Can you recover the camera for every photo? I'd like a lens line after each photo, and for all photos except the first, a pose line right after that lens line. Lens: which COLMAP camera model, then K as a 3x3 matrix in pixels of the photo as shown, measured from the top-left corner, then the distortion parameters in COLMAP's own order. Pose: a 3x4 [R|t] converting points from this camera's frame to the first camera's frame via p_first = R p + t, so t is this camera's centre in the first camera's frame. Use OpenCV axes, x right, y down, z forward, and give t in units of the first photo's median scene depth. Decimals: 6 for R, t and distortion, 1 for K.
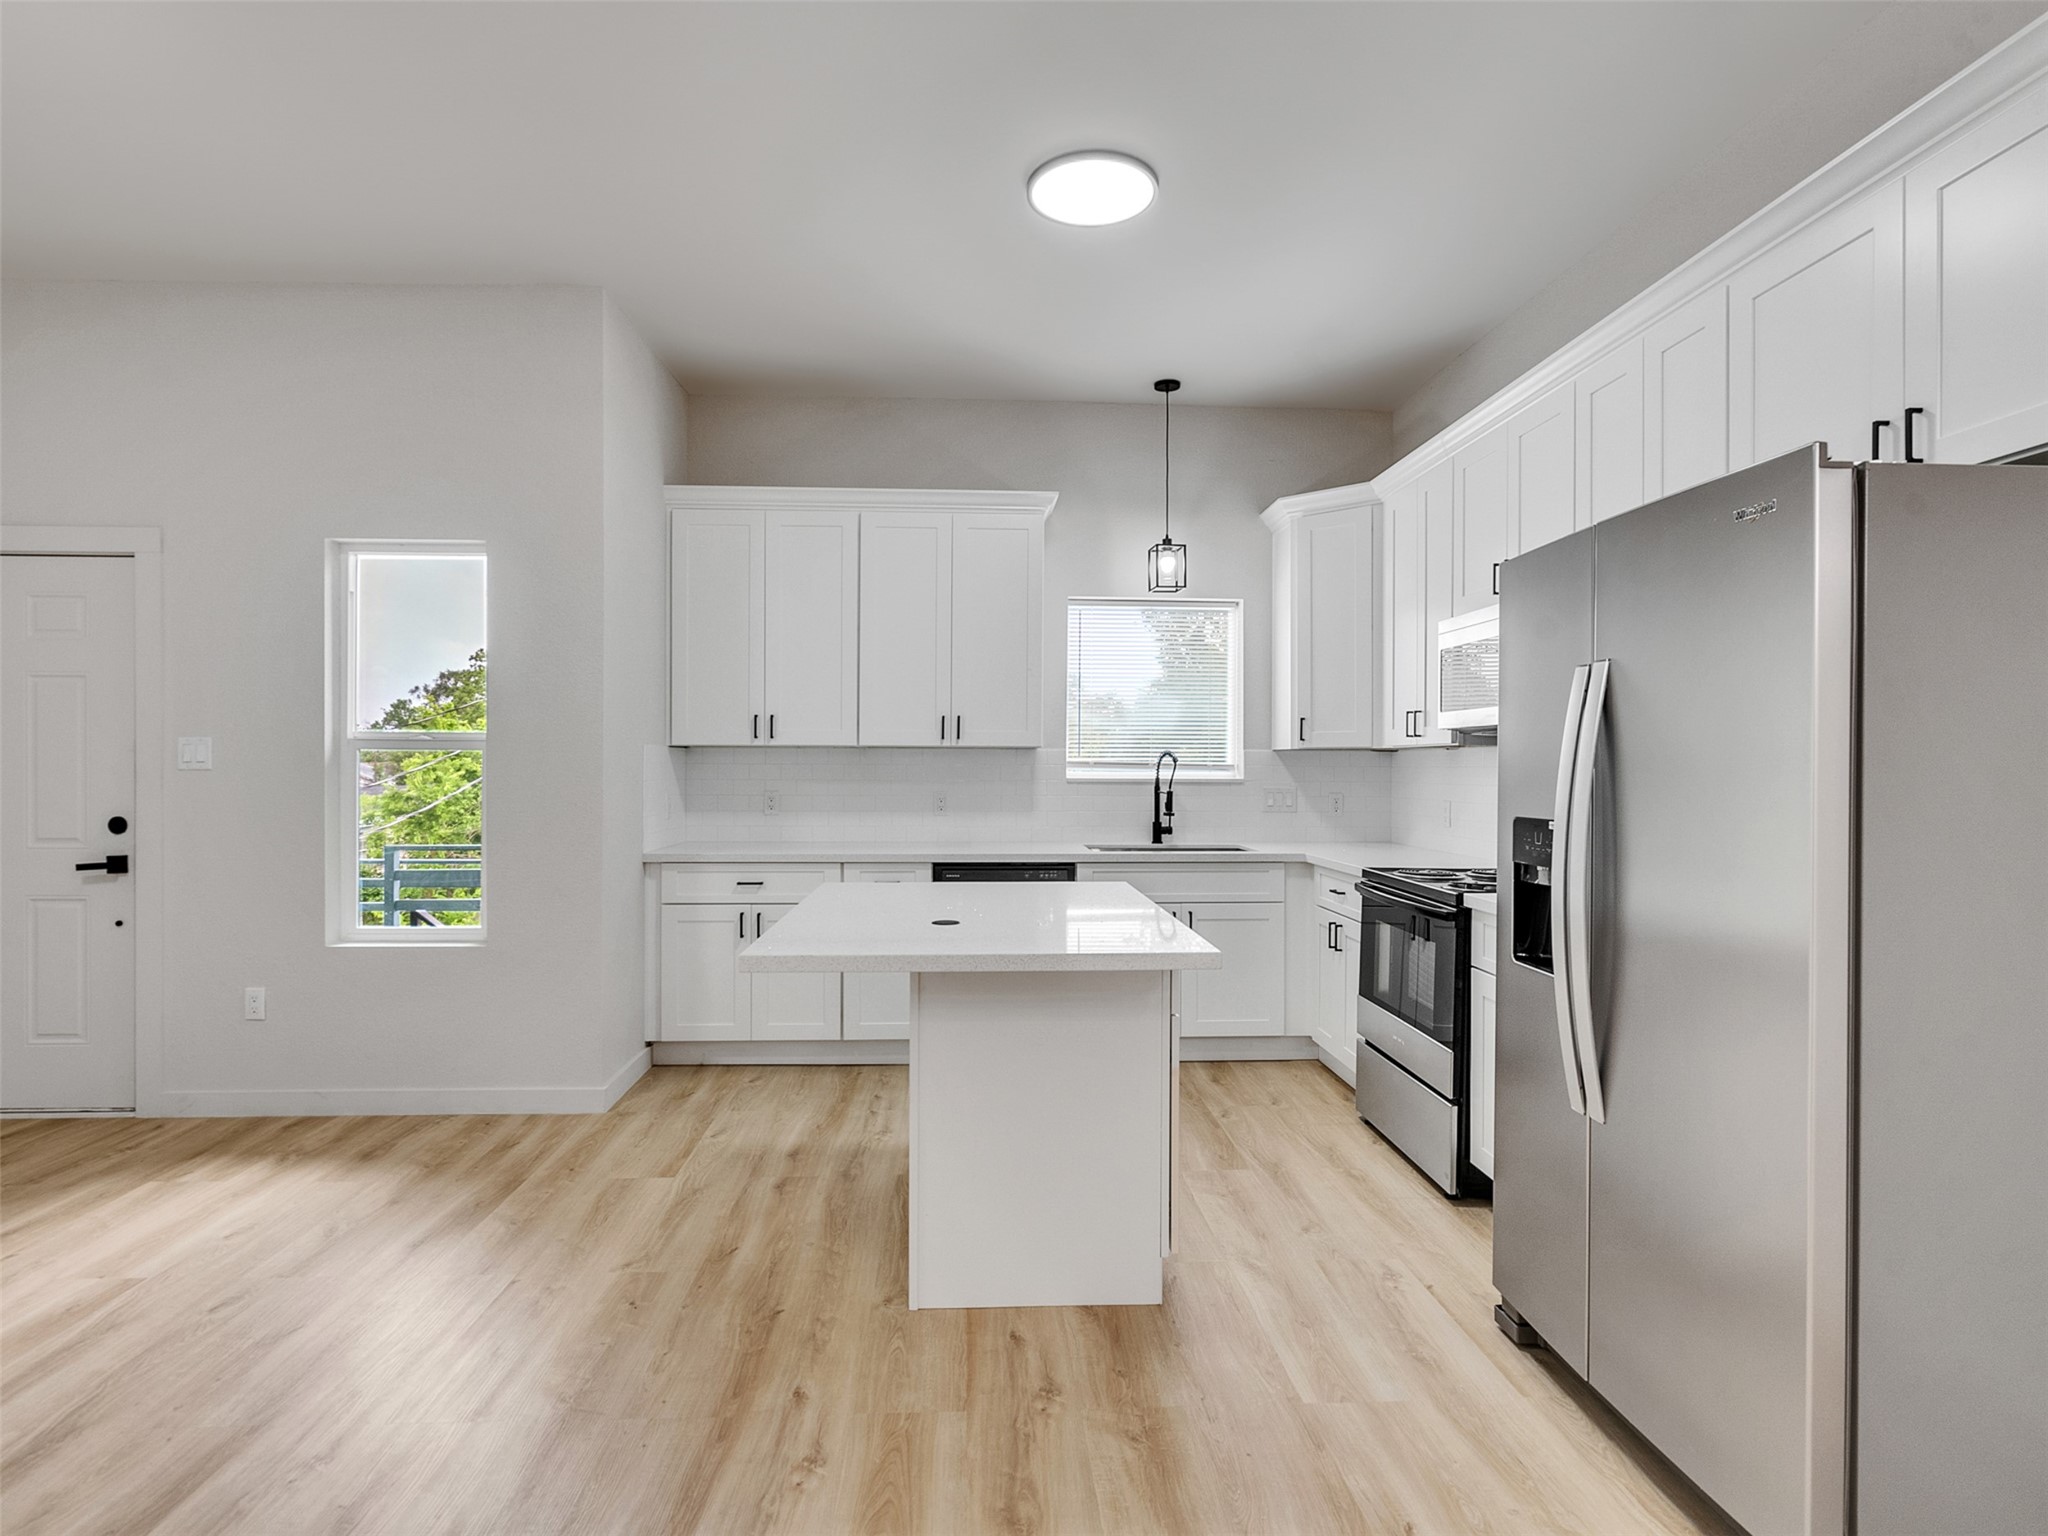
lens RADIAL K [[1045.8, 0, 1006.8], [0, 1045.8, 769.9], [0, 0, 1]] dist [-0.005797, 0.003242]
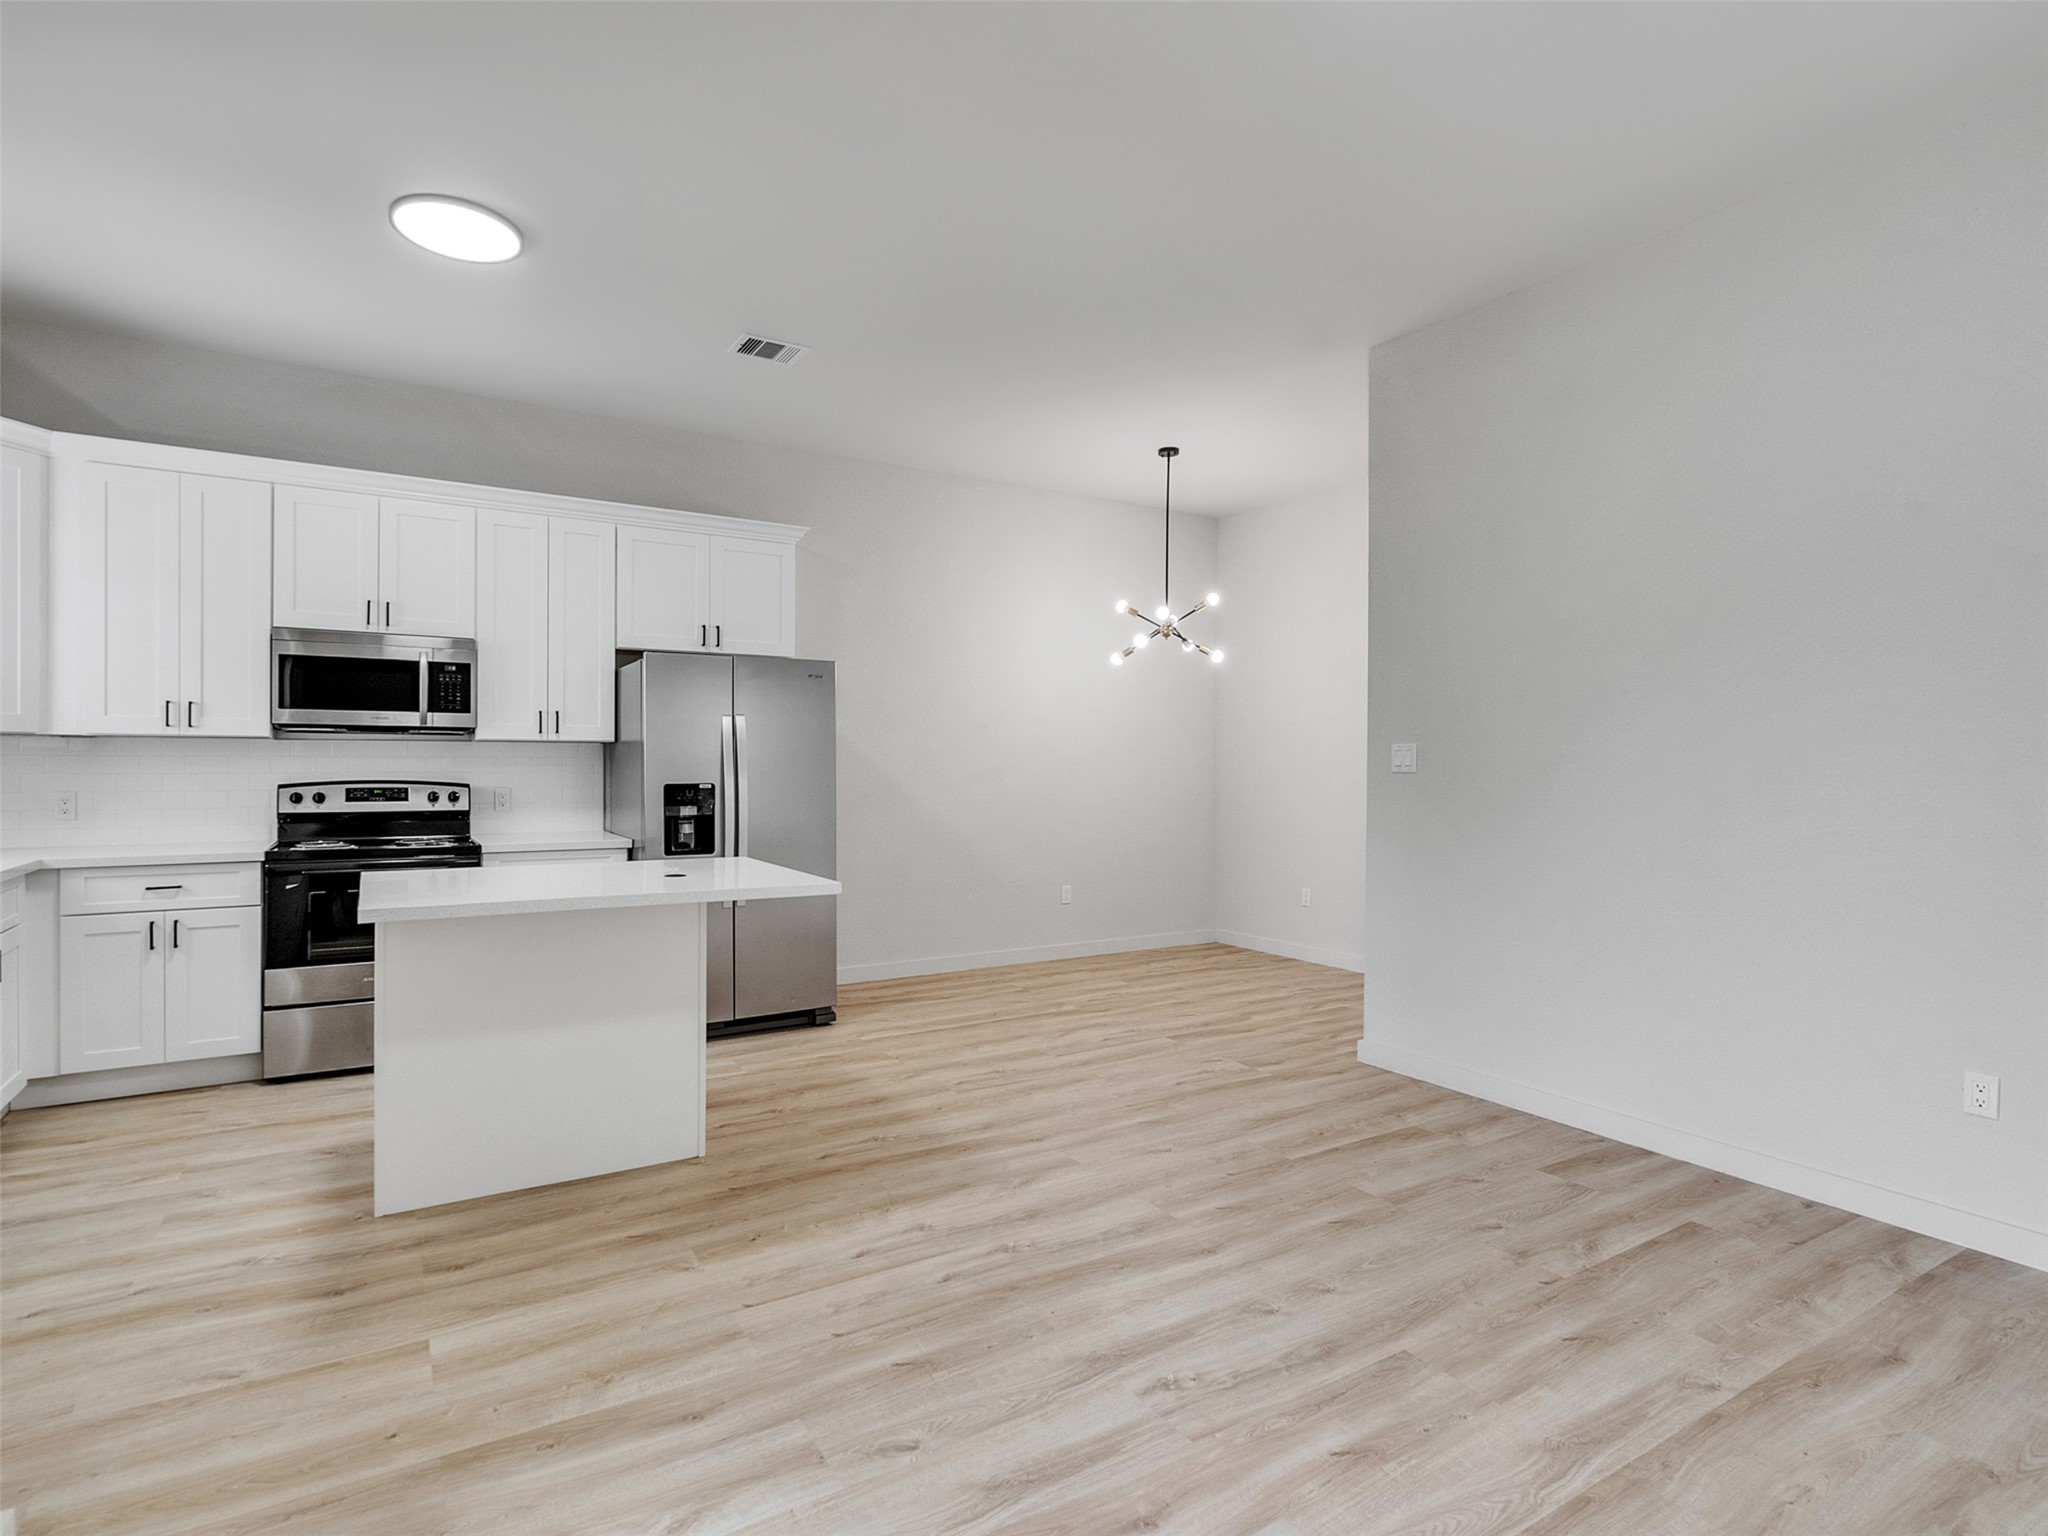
lens RADIAL K [[1045.8, 0, 1005.9], [0, 1045.8, 768.4], [0, 0, 1]] dist [-0.005797, 0.003242]
pose [[-0.484129, -0.010674, 0.874932, -1.042914], [-0.003198, 0.999940, 0.010430, -0.004975], [-0.874991, 0.002252, -0.484134, 0.928350]]
